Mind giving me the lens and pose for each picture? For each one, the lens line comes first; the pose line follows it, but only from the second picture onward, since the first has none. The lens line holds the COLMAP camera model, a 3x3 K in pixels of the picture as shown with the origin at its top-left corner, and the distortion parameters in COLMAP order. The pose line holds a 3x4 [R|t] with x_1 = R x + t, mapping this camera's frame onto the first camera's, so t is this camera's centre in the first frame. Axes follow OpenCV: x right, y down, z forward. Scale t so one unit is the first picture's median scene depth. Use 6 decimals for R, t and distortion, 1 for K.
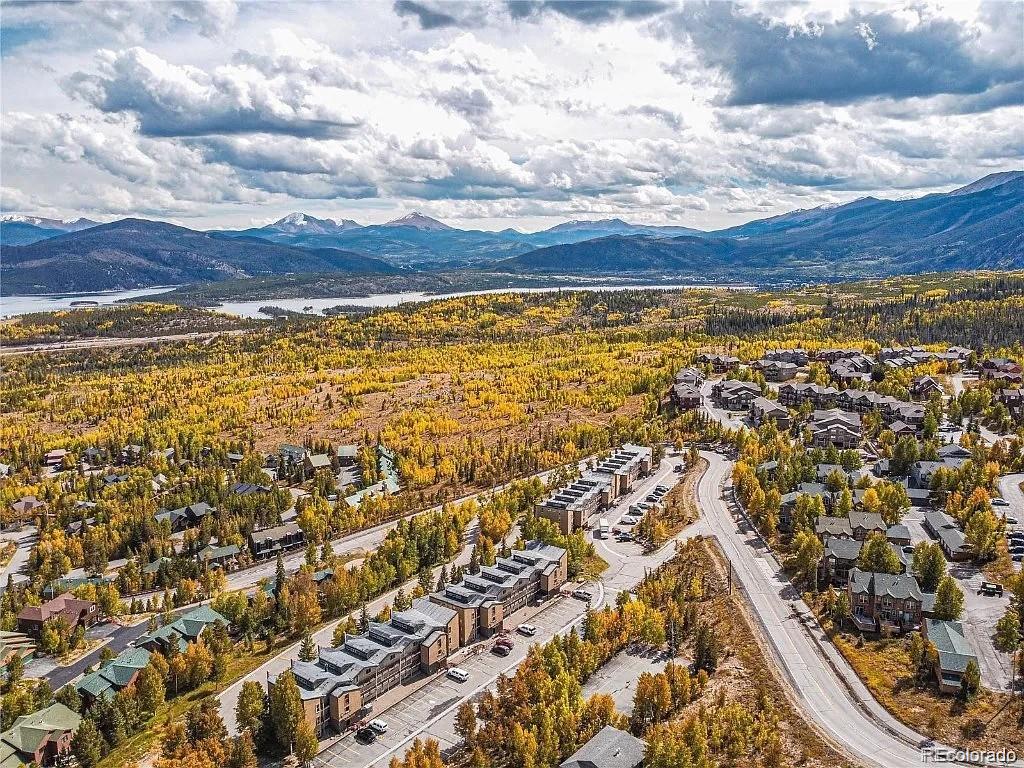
lens RADIAL K [[777.6, 0, 512.0], [0, 777.6, 384.0], [0, 0, 1]] dist [0.001785, -0.001523]
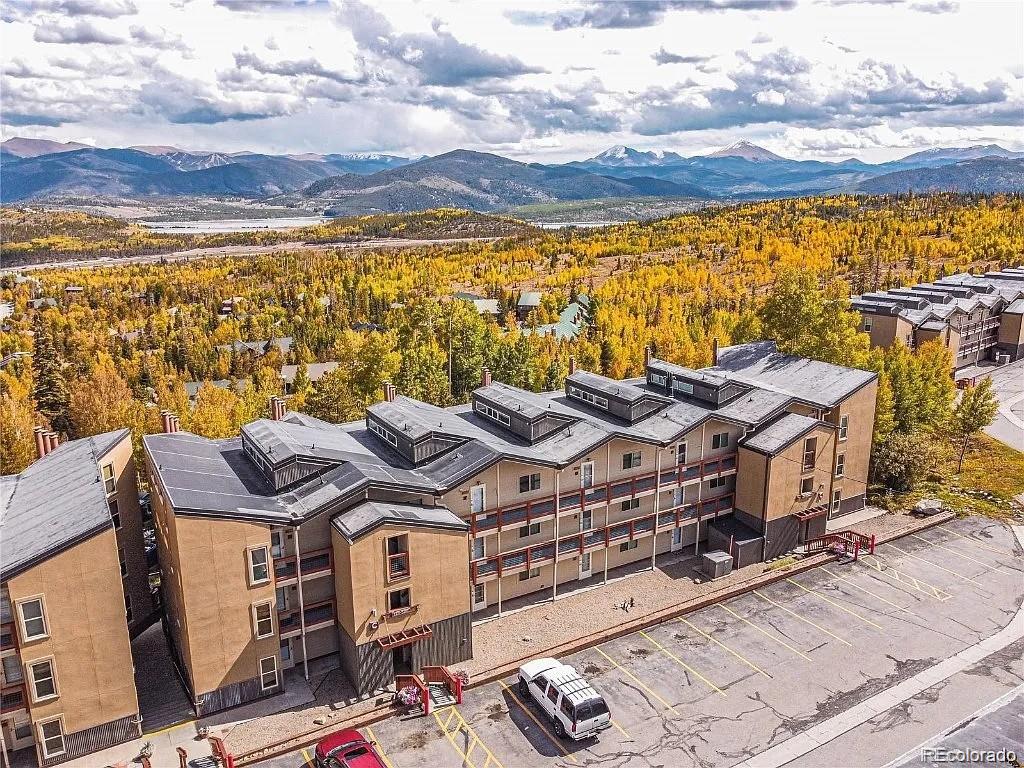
lens RADIAL K [[777.6, 0, 512.0], [0, 777.6, 384.0], [0, 0, 1]] dist [0.001785, -0.001523]
pose [[0.919369, 0.088463, -0.383320, 0.010262], [-0.062426, 0.994849, 0.079868, 0.035375], [0.388411, -0.049499, 0.920156, 0.127076]]
